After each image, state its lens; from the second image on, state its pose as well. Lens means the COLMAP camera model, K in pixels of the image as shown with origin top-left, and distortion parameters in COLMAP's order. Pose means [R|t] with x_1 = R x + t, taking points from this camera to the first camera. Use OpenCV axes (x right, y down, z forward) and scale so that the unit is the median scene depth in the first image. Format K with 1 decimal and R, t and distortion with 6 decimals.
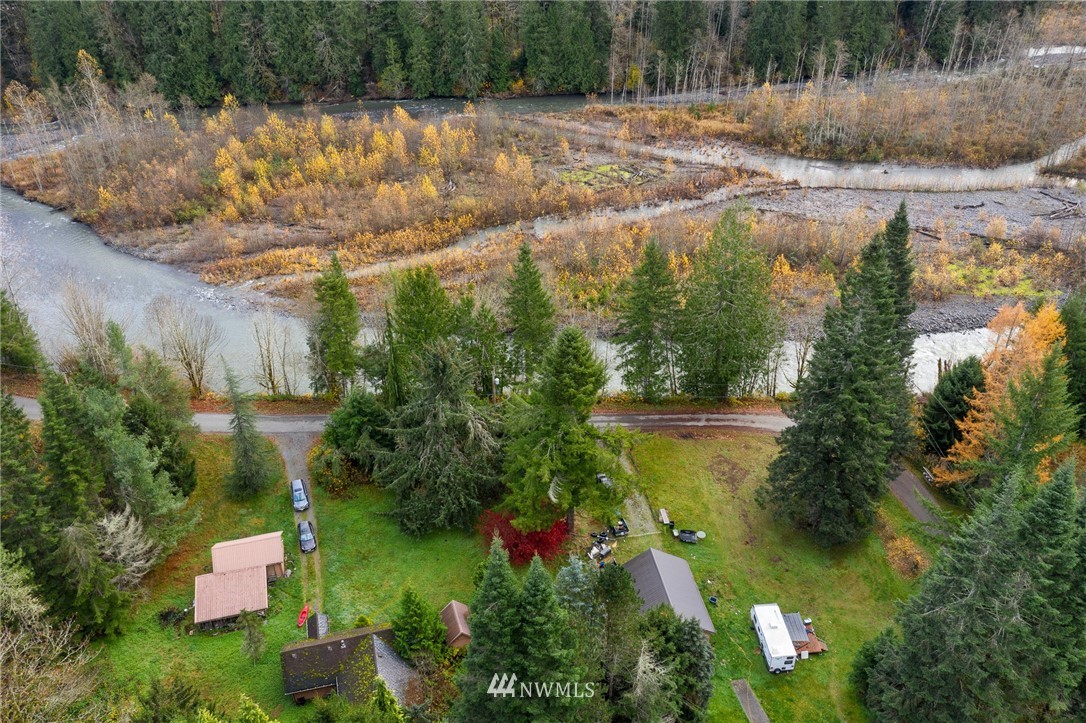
lens RADIAL K [[866.3, 0, 545.0], [0, 866.3, 361.4], [0, 0, 1]] dist [-0.018346, 0.011457]
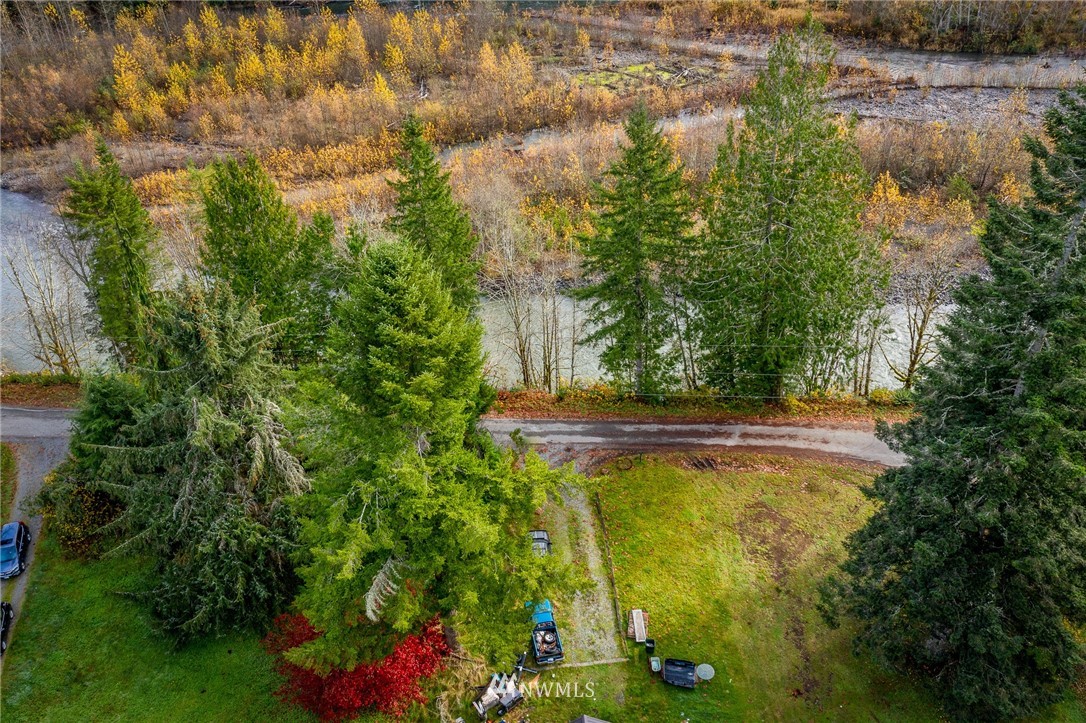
lens RADIAL K [[866.3, 0, 539.3], [0, 866.3, 364.0], [0, 0, 1]] dist [-0.018346, 0.011457]
pose [[0.993516, 0.019511, -0.112003, 0.114046], [-0.016344, 0.999442, 0.029122, 0.006148], [0.112509, -0.027103, 0.993281, 0.409322]]
